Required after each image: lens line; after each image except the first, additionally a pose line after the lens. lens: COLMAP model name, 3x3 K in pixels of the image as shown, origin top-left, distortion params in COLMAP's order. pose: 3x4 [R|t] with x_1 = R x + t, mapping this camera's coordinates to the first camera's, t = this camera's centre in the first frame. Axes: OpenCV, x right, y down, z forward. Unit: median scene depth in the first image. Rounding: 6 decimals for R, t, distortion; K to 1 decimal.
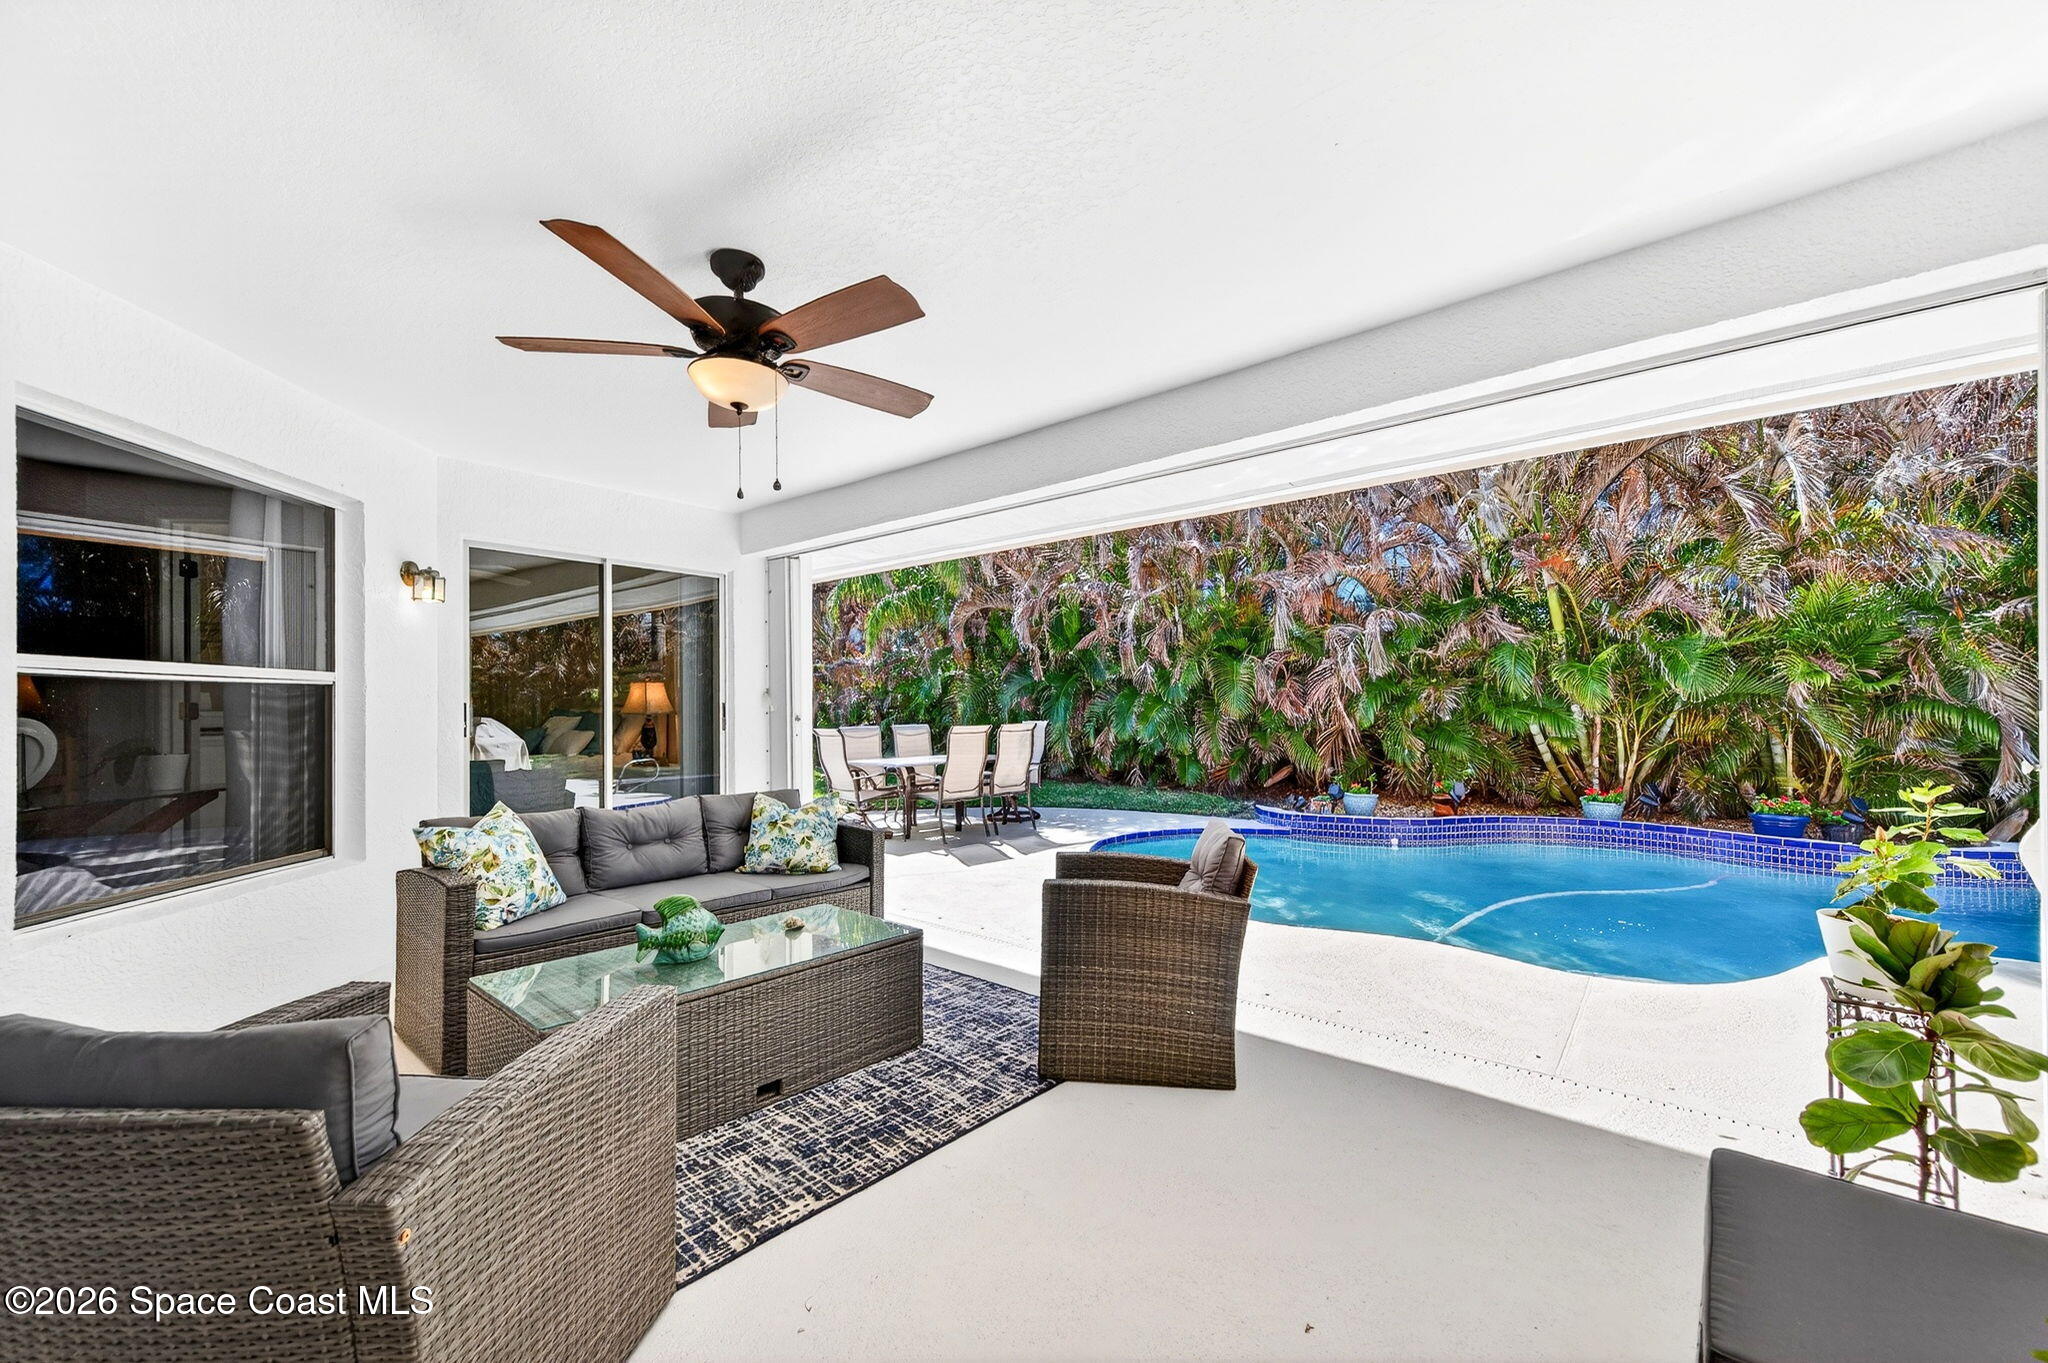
lens RADIAL K [[802.3, 0, 1053.1], [0, 802.3, 710.3], [0, 0, 1]] dist [0.008086, -0.000201]
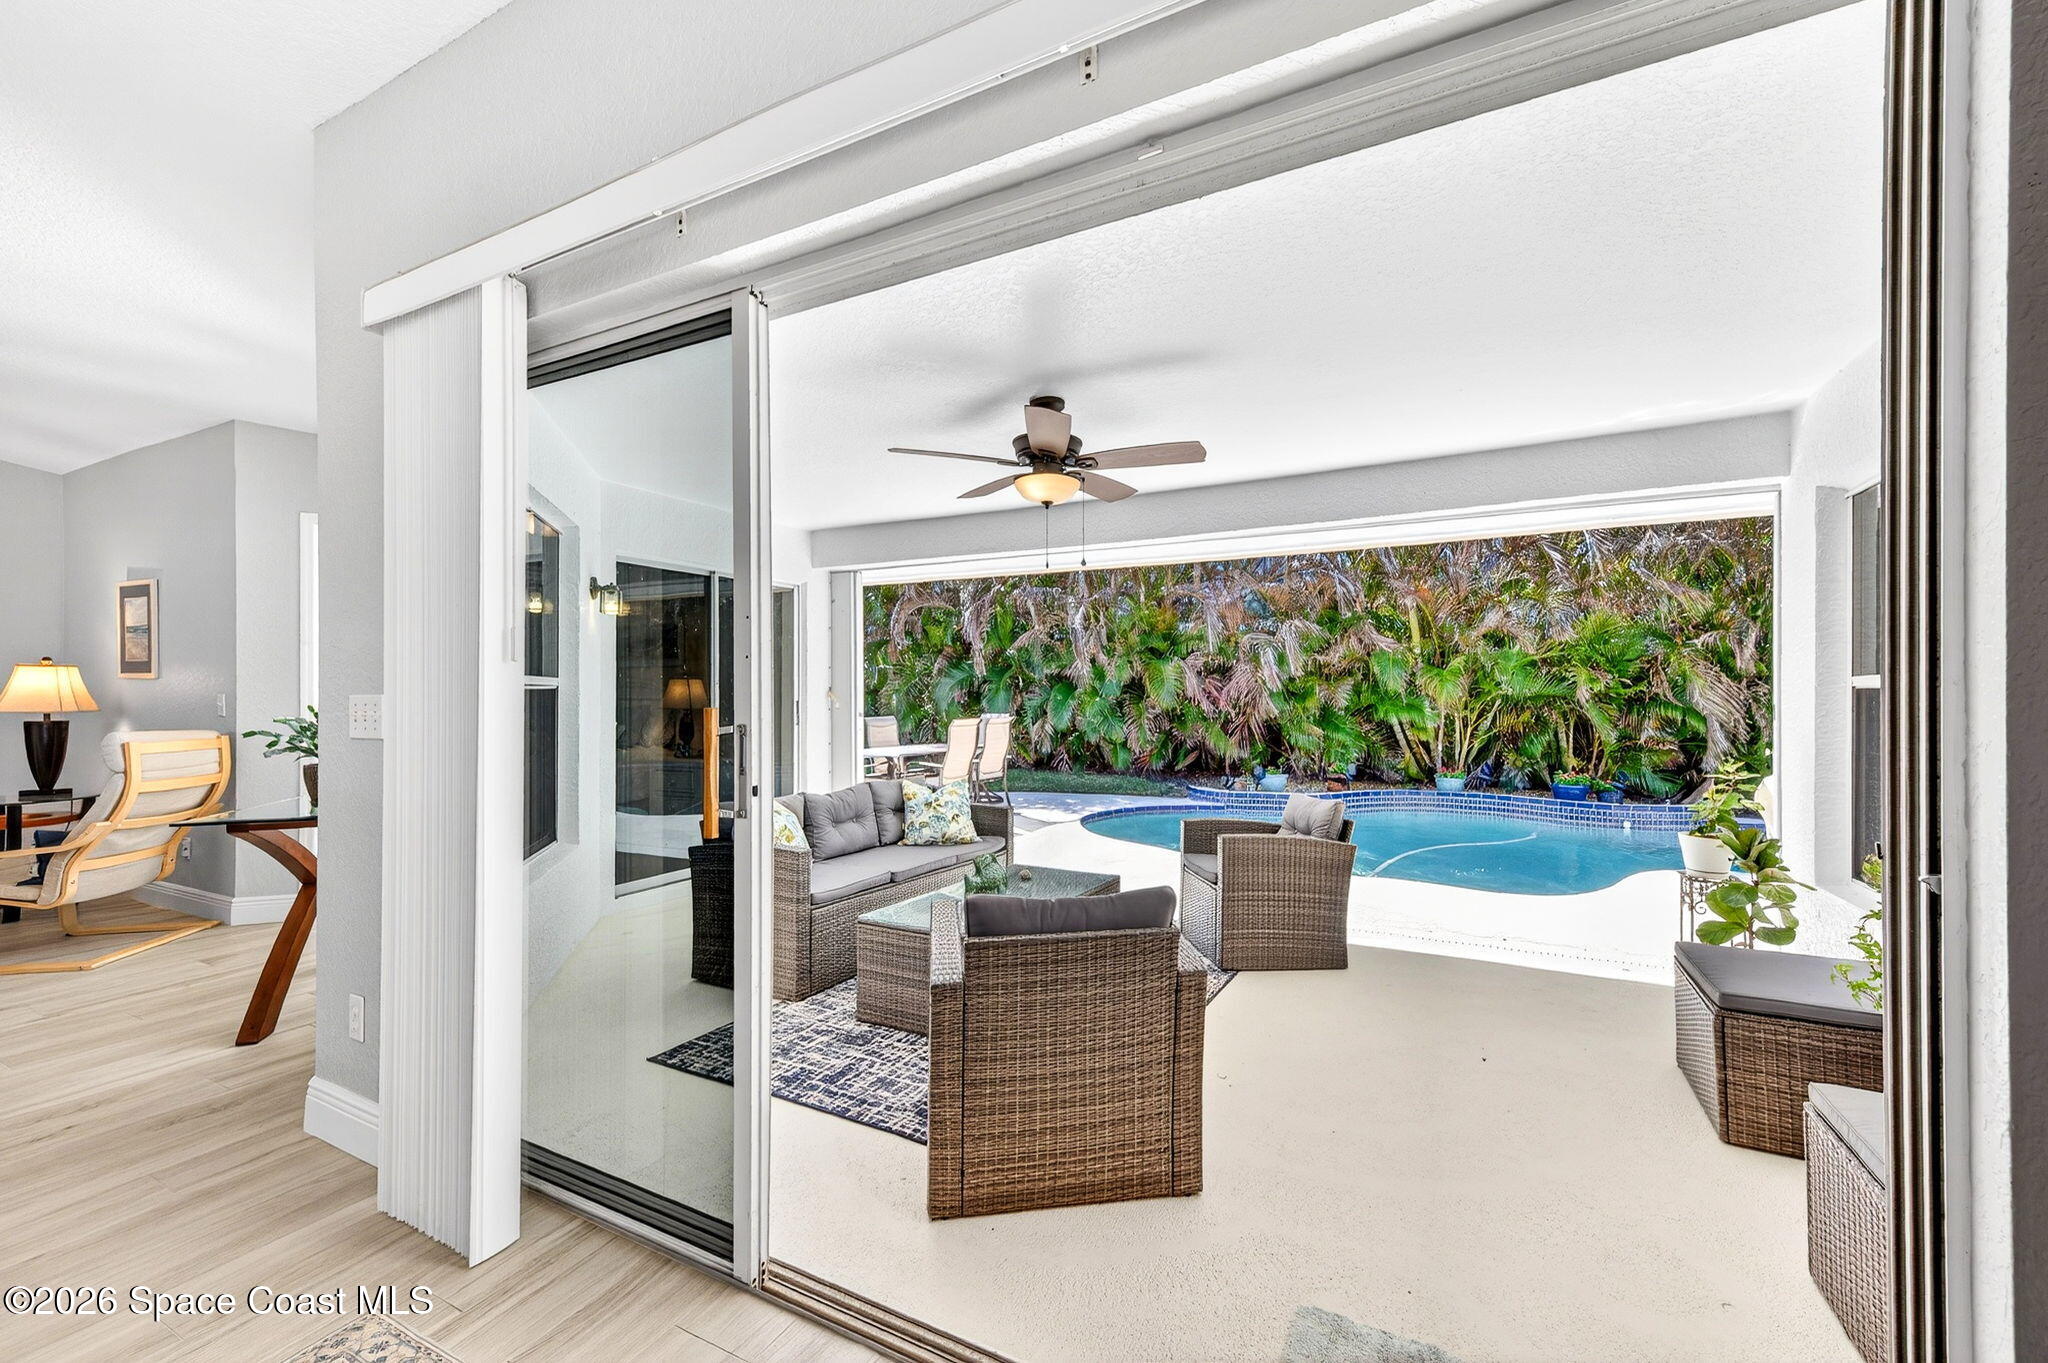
lens RADIAL K [[802.3, 0, 1063.1], [0, 802.3, 693.4], [0, 0, 1]] dist [0.008086, -0.000201]
pose [[0.975152, 0.007124, 0.221424, -0.238688], [-0.006508, 0.999973, -0.003513, -0.014299], [-0.221443, 0.001985, 0.975171, -0.134580]]
